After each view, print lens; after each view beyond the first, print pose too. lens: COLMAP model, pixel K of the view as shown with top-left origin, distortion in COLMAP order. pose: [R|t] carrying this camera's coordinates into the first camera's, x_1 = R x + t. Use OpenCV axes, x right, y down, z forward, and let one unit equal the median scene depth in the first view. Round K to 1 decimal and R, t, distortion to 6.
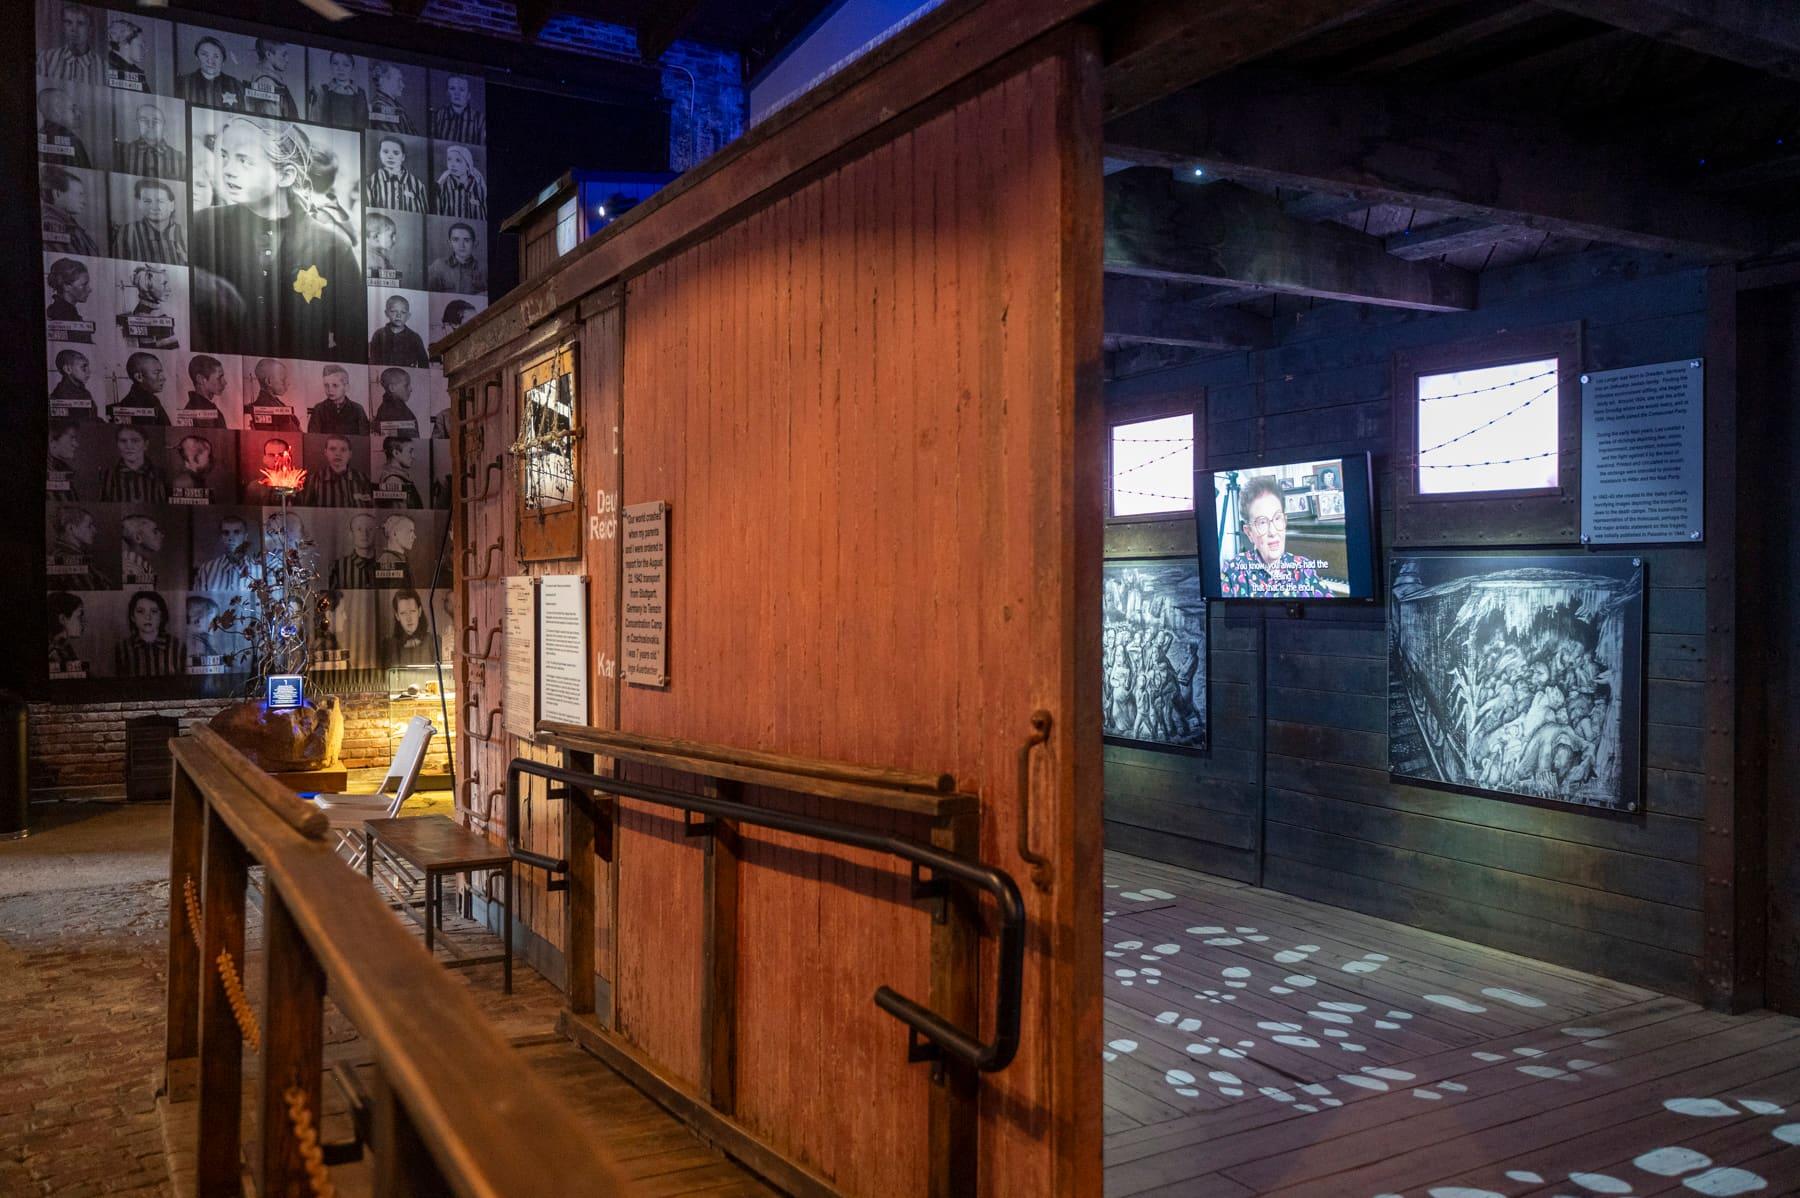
lens RADIAL K [[1422.8, 0, 900.0], [0, 1422.8, 599.0], [0, 0, 1]] dist [0.005436, -0.011566]
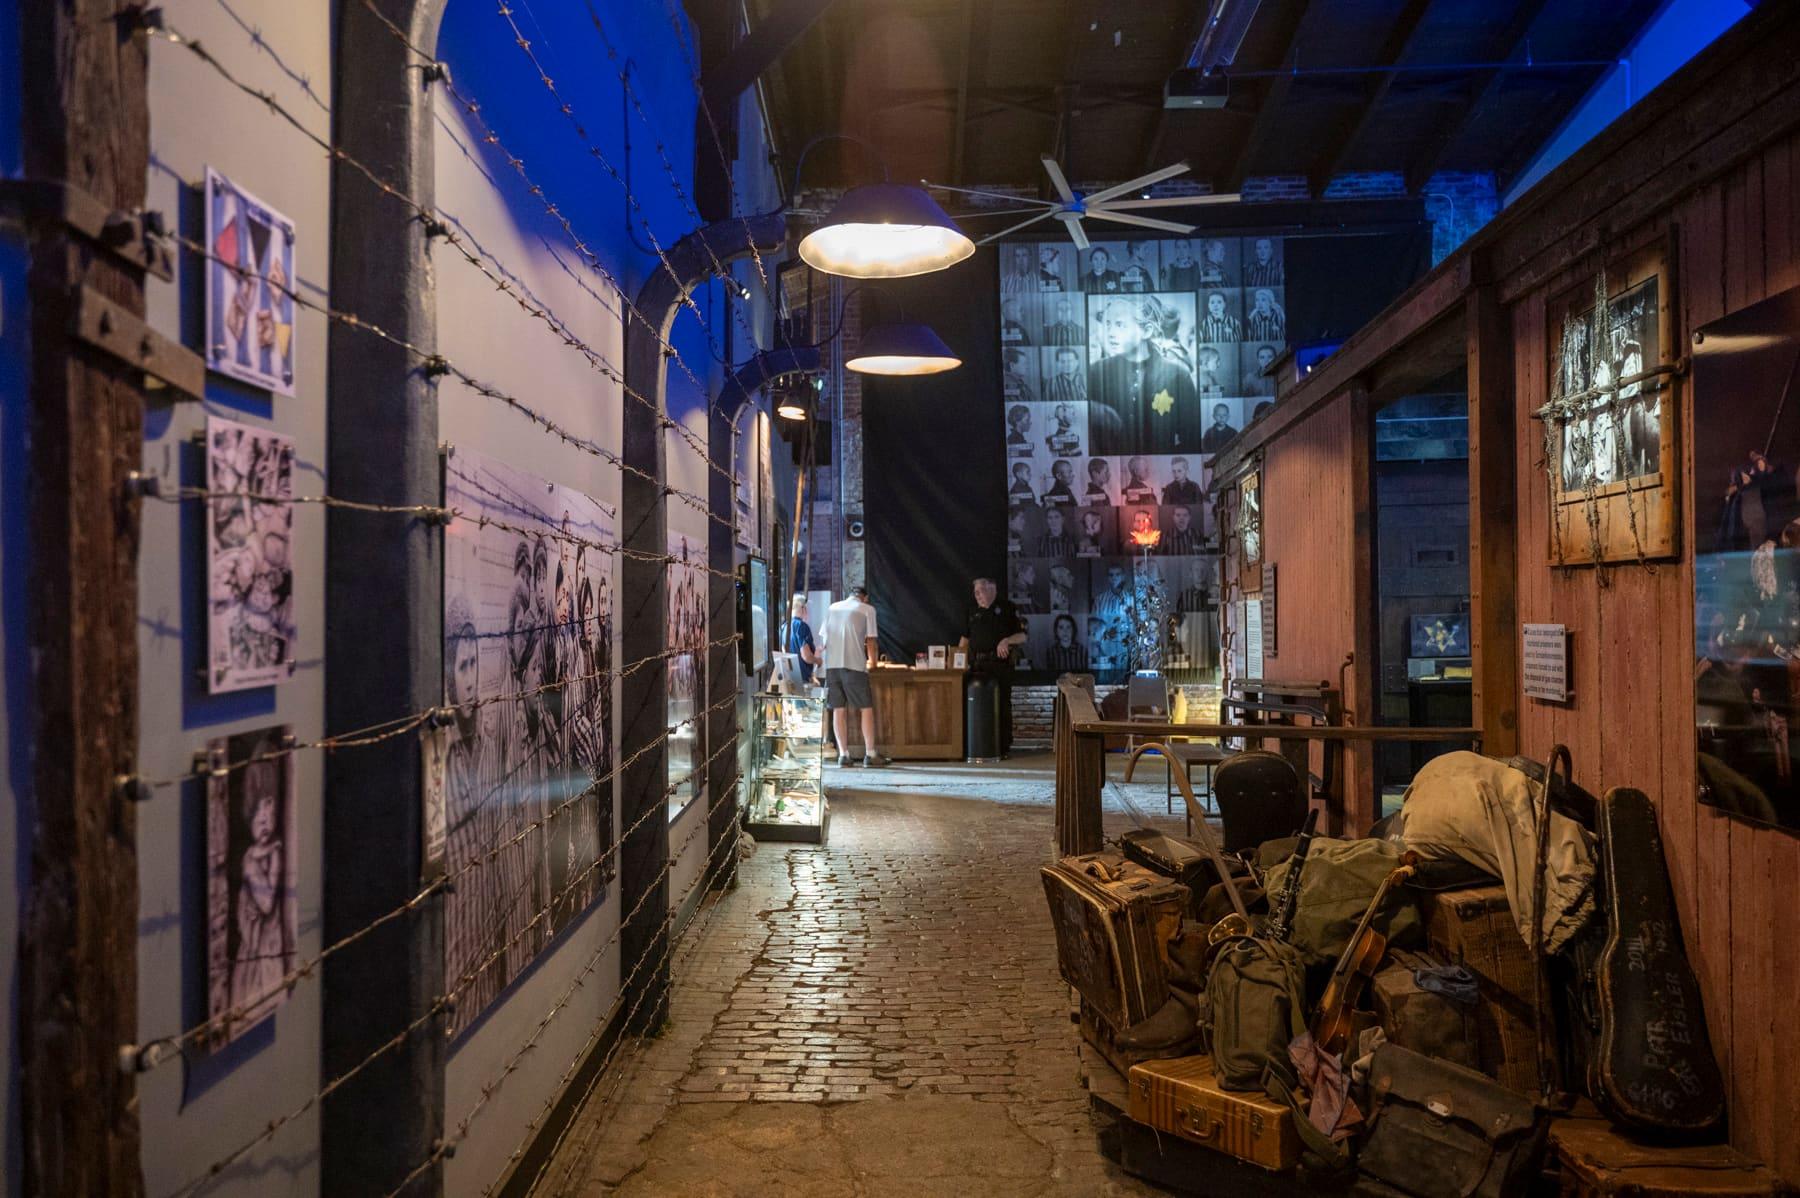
lens RADIAL K [[1422.8, 0, 900.0], [0, 1422.8, 599.0], [0, 0, 1]] dist [0.005436, -0.011566]
pose [[0.815359, -0.015664, -0.578744, 0.211196], [0.004967, 0.999786, -0.020061, 0.007594], [0.578934, 0.013482, 0.815263, -0.348487]]
